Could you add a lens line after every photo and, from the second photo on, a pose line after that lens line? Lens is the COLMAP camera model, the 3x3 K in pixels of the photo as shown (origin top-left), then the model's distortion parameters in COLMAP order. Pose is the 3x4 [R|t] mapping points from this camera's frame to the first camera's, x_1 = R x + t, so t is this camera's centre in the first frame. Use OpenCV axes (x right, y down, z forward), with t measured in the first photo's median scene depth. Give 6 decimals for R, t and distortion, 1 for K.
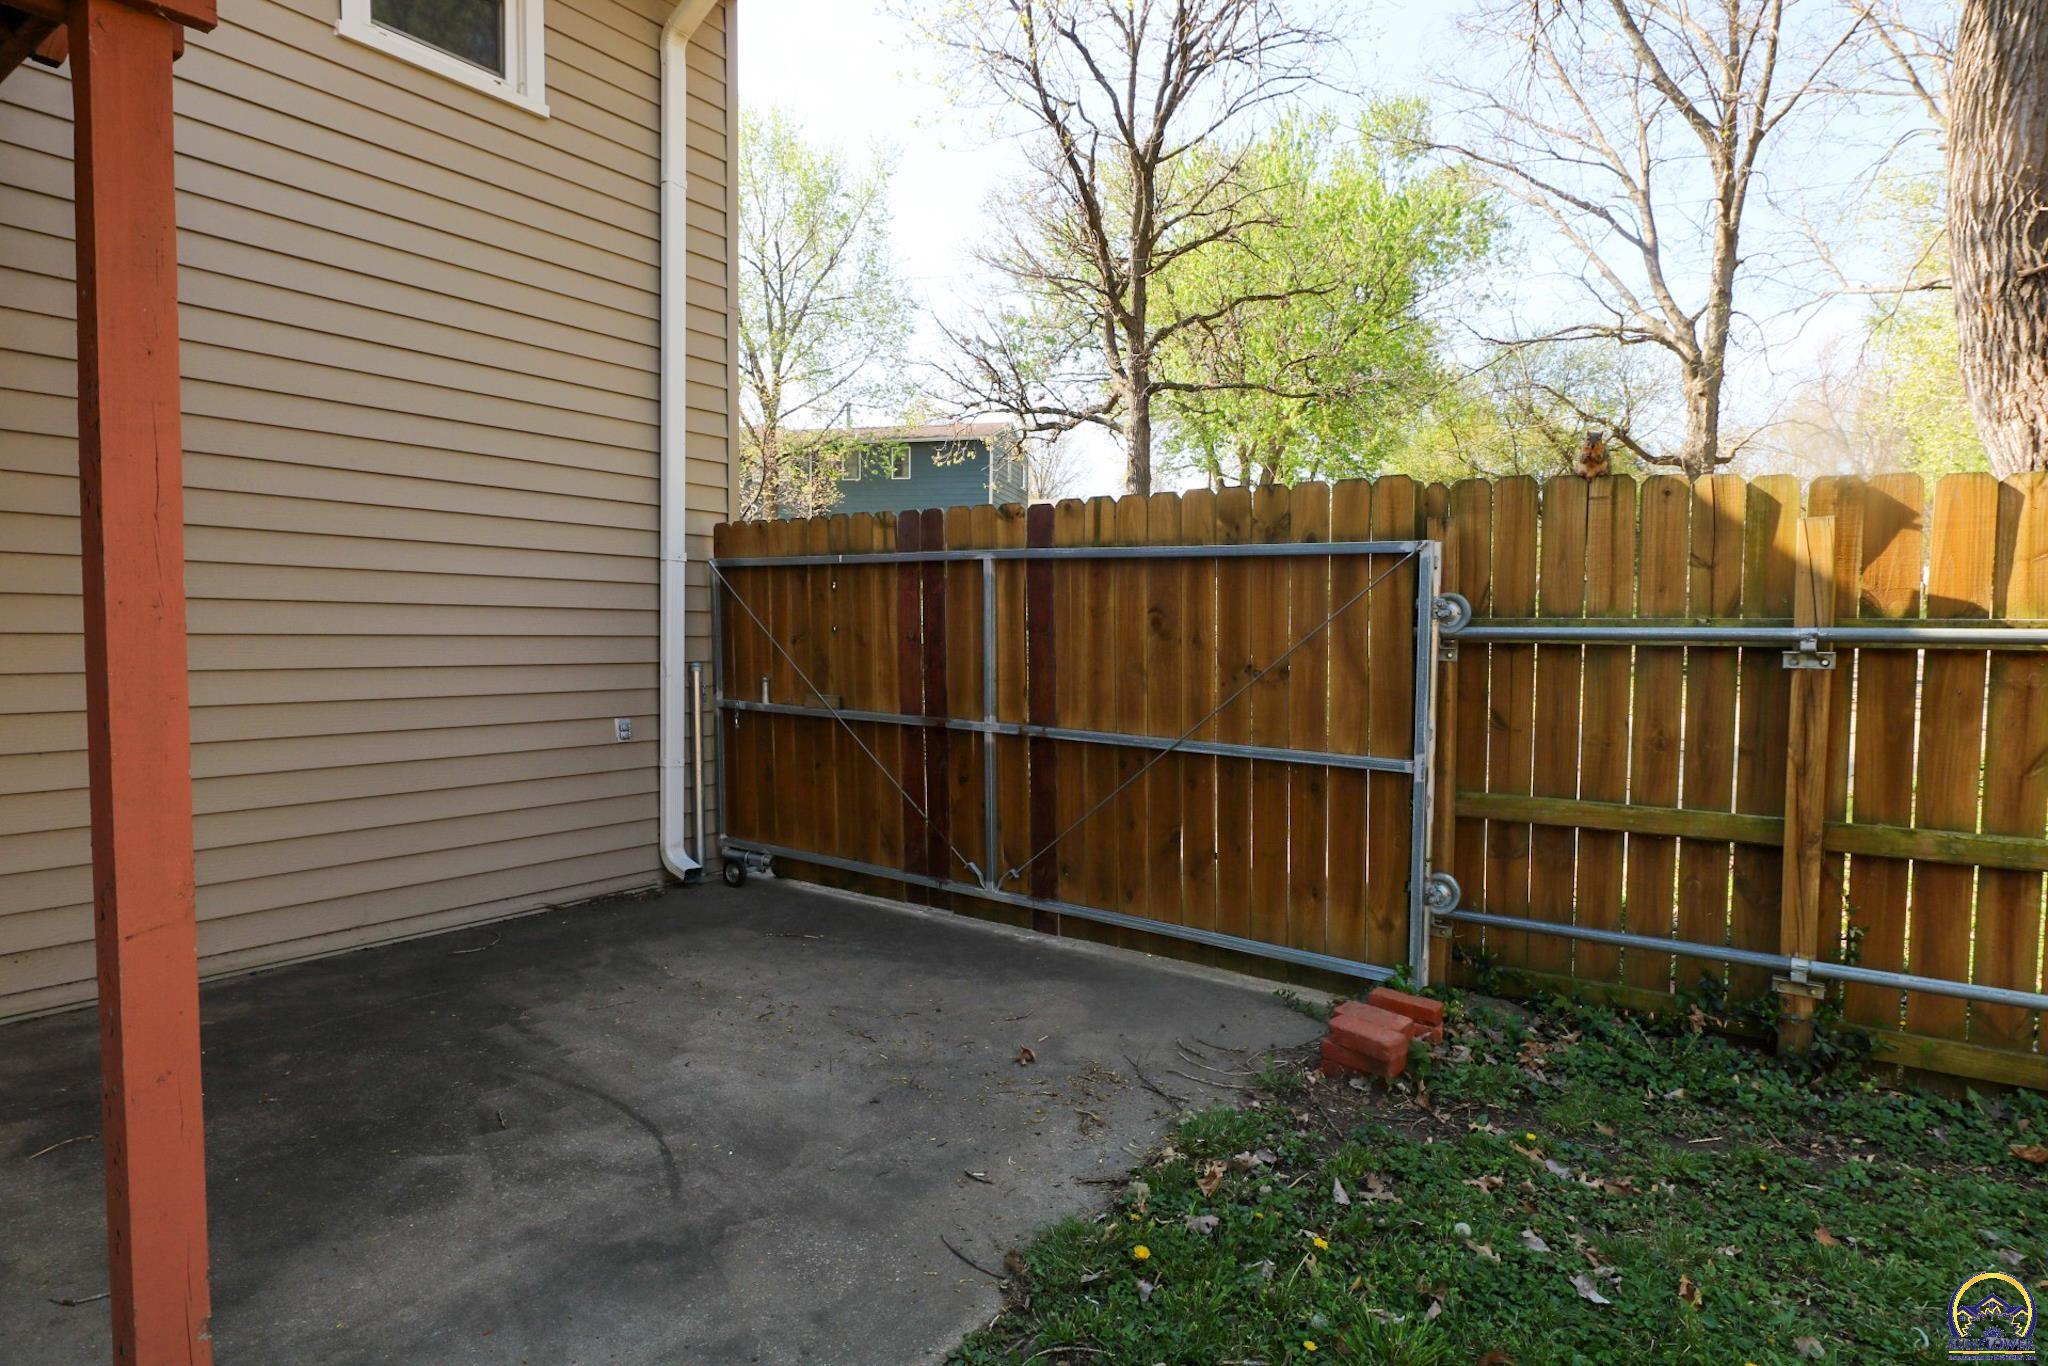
lens RADIAL K [[1109.5, 0, 1019.9], [0, 1109.5, 717.3], [0, 0, 1]] dist [-0.011570, -0.000510]
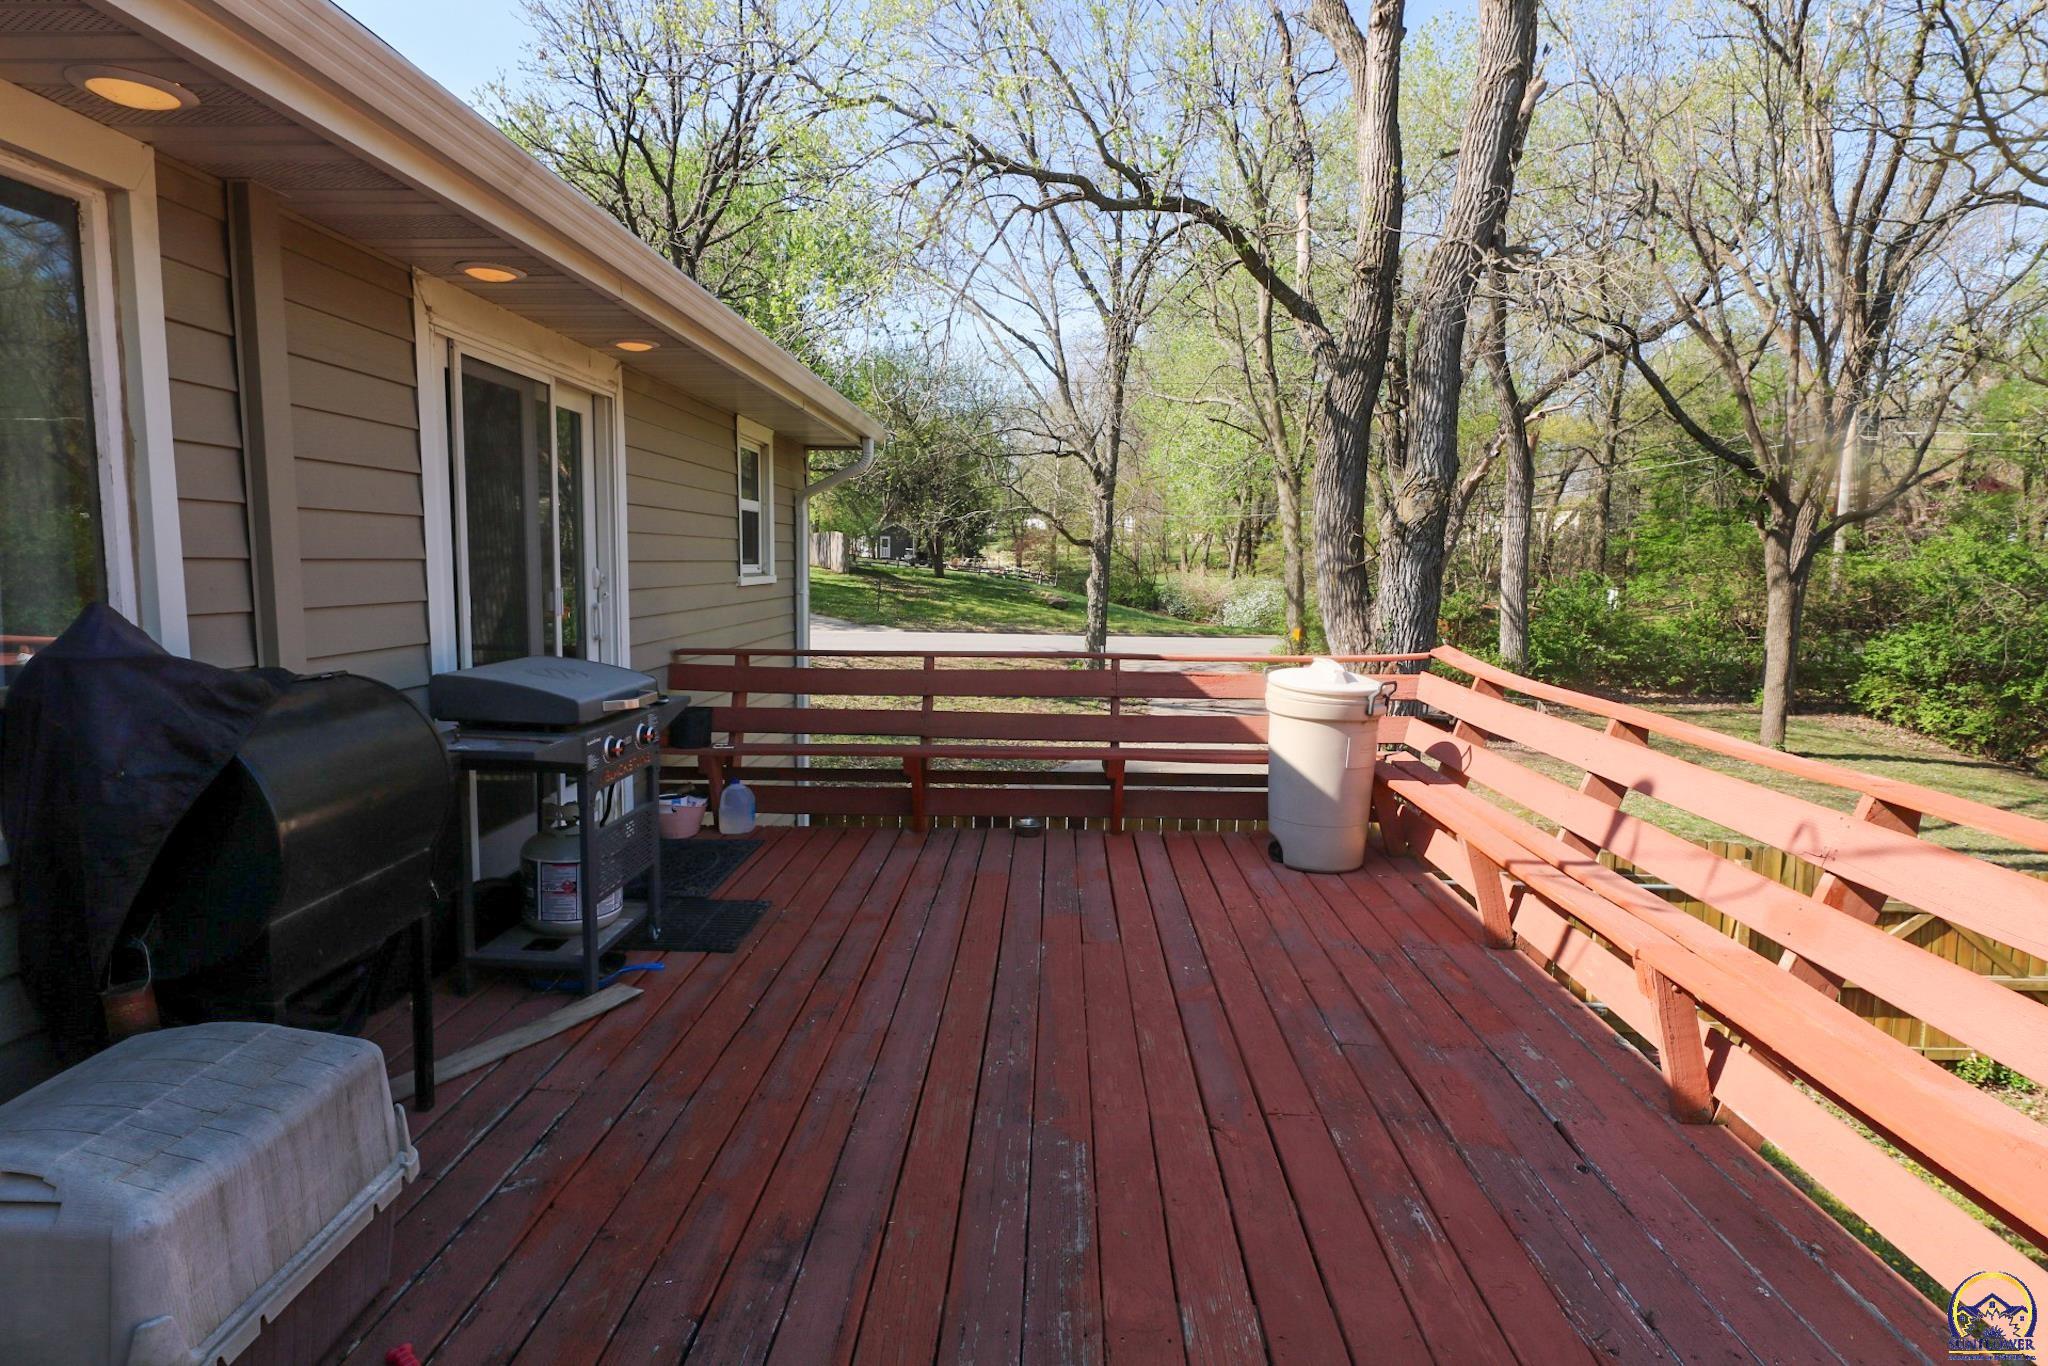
lens RADIAL K [[1139.0, 0, 1028.1], [0, 1139.0, 688.0], [0, 0, 1]] dist [0.005079, -0.000927]
pose [[0.819758, -0.053782, 0.570179, -0.309179], [0.026296, 0.998066, 0.056336, -0.135161], [-0.572106, -0.031188, 0.819586, -0.148278]]
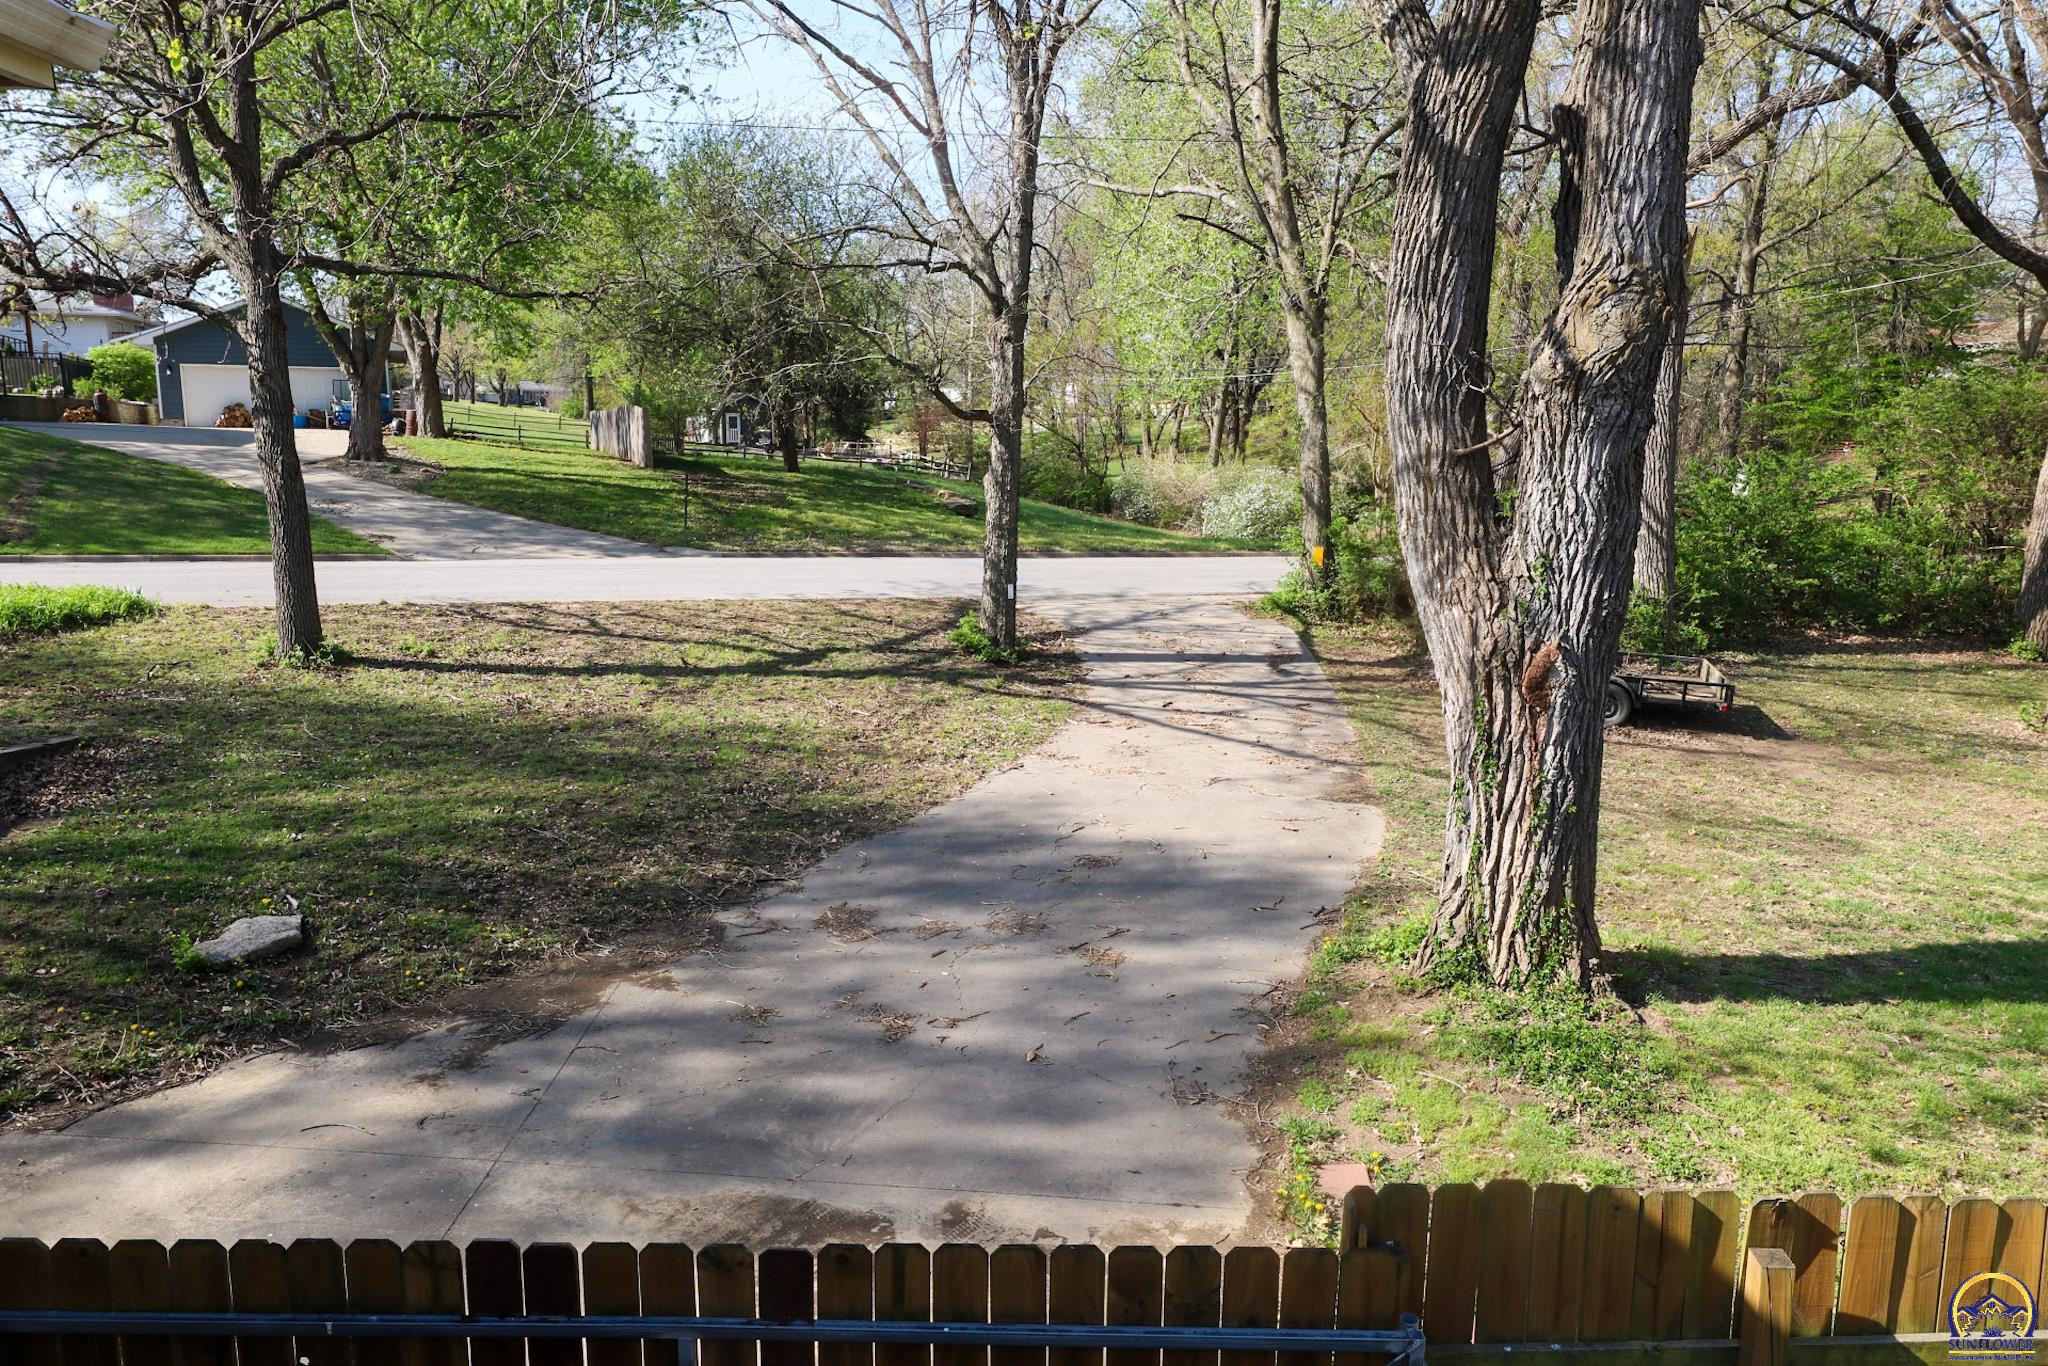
lens RADIAL K [[1461.2, 0, 1024.0], [0, 1461.2, 683.0], [0, 0, 1]] dist [0.011832, -0.000054]
pose [[0.789557, -0.099484, 0.605560, -0.086888], [0.041685, 0.993188, 0.108815, -0.152417], [-0.612260, -0.060673, 0.788325, 0.082023]]
